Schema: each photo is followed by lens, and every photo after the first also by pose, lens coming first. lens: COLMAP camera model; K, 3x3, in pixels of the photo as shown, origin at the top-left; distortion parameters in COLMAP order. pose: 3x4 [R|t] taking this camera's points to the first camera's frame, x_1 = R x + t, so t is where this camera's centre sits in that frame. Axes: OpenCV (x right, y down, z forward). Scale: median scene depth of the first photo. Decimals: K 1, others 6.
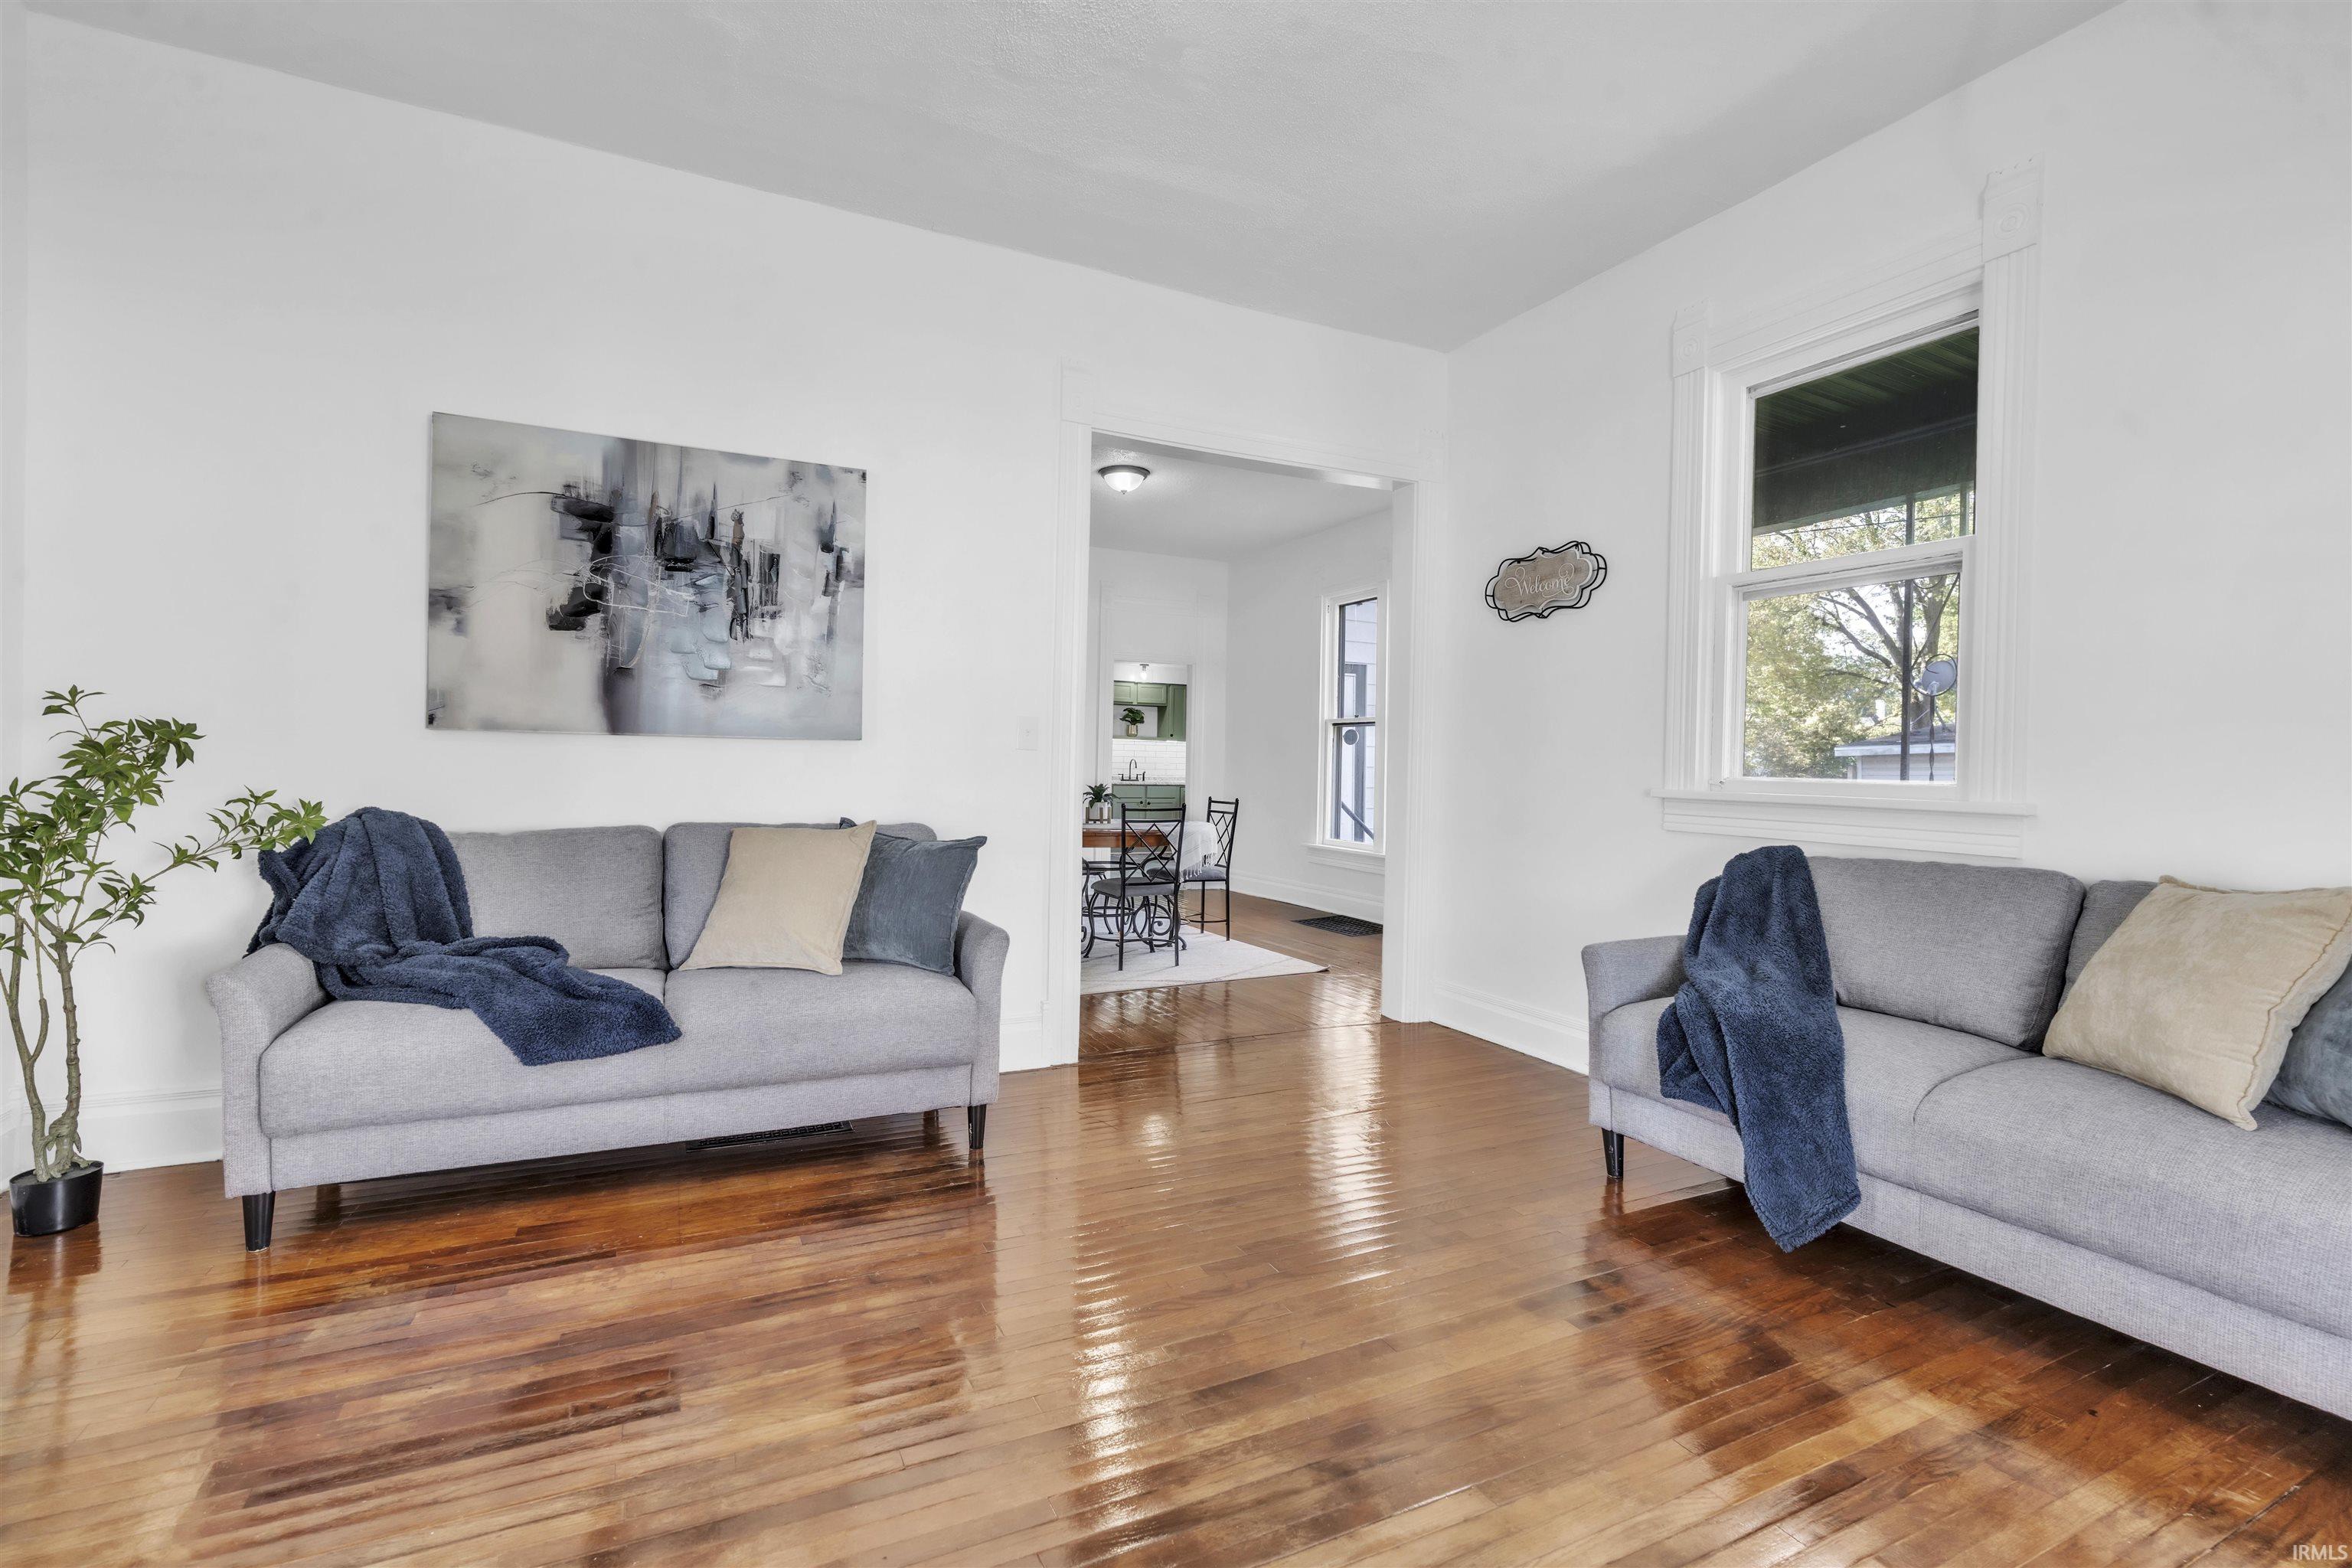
lens RADIAL K [[1063.5, 0, 1206.7], [0, 1063.5, 771.3], [0, 0, 1]] dist [0.000560, 0.000192]
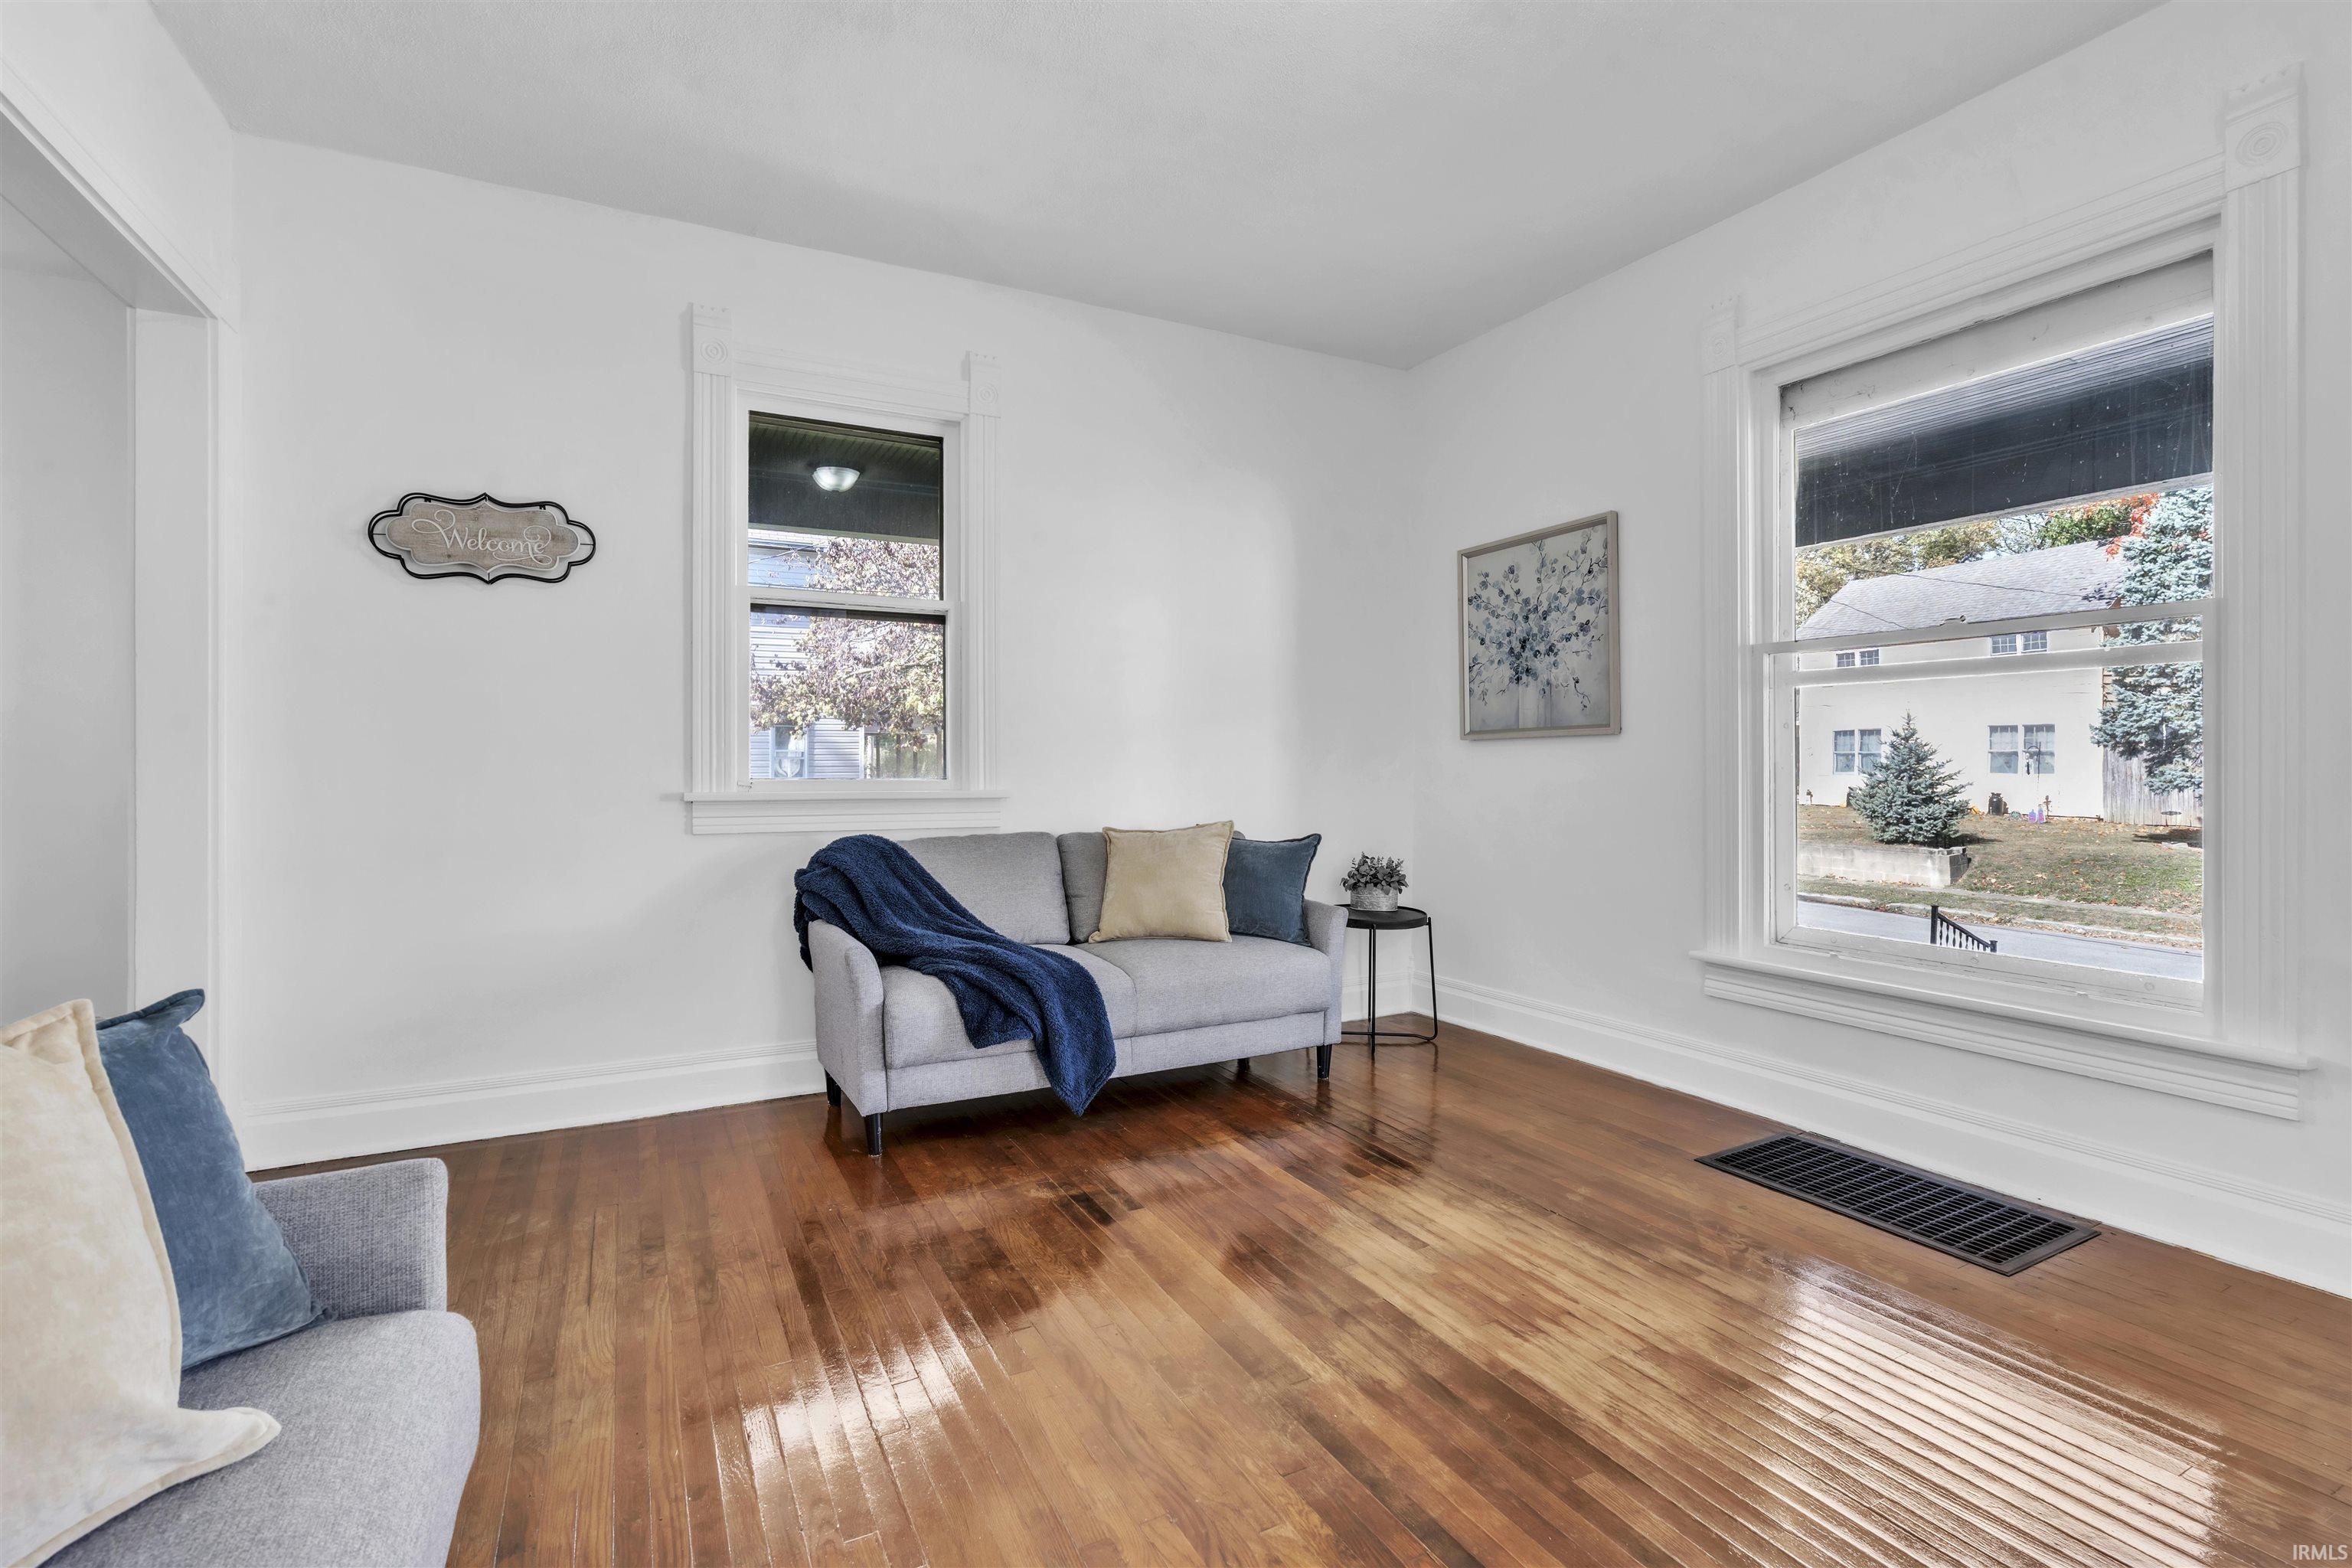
lens RADIAL K [[1063.5, 0, 1190.8], [0, 1063.5, 771.5], [0, 0, 1]] dist [0.000560, 0.000192]
pose [[0.001322, -0.030607, 0.999531, -0.730223], [0.002135, 0.999529, 0.030604, -0.042134], [-0.999997, 0.002093, 0.001387, 0.725896]]
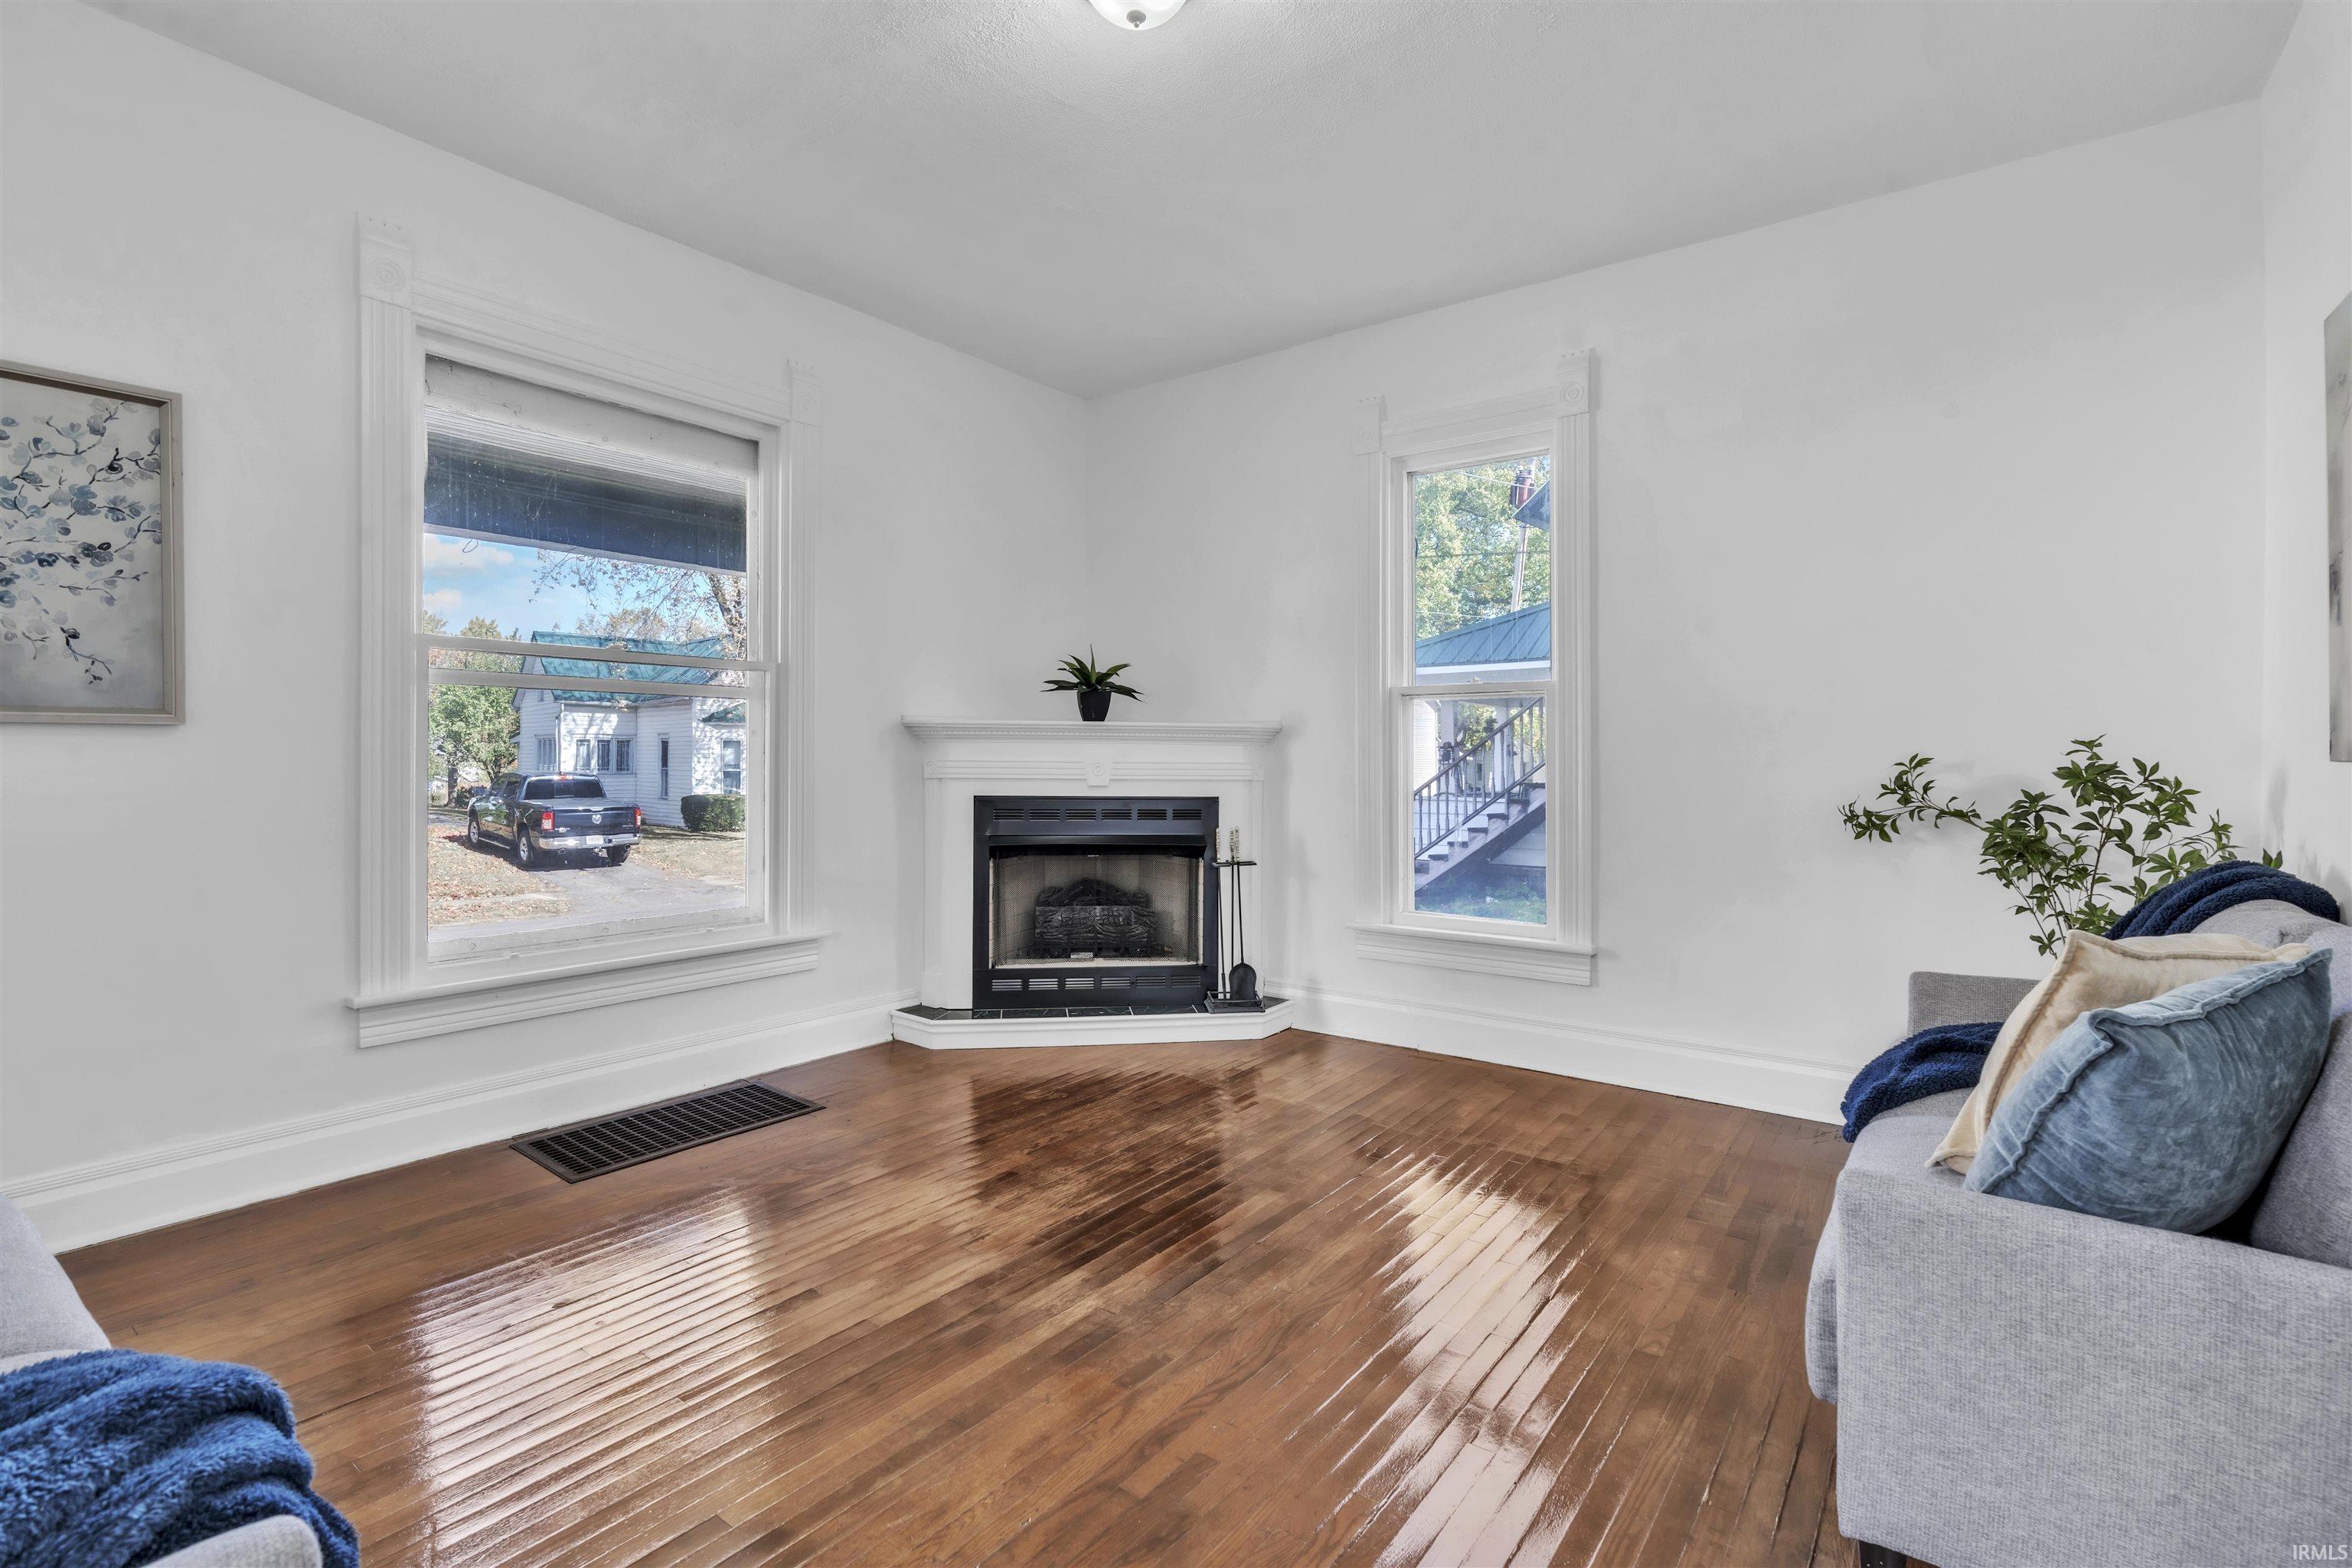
lens RADIAL K [[1063.5, 0, 1173.0], [0, 1063.5, 774.9], [0, 0, 1]] dist [0.000560, 0.000192]
pose [[-0.913374, -0.016600, -0.406784, 0.286960], [-0.019946, 0.999793, 0.003987, -0.023411], [0.406633, 0.011756, -0.913516, 1.426715]]
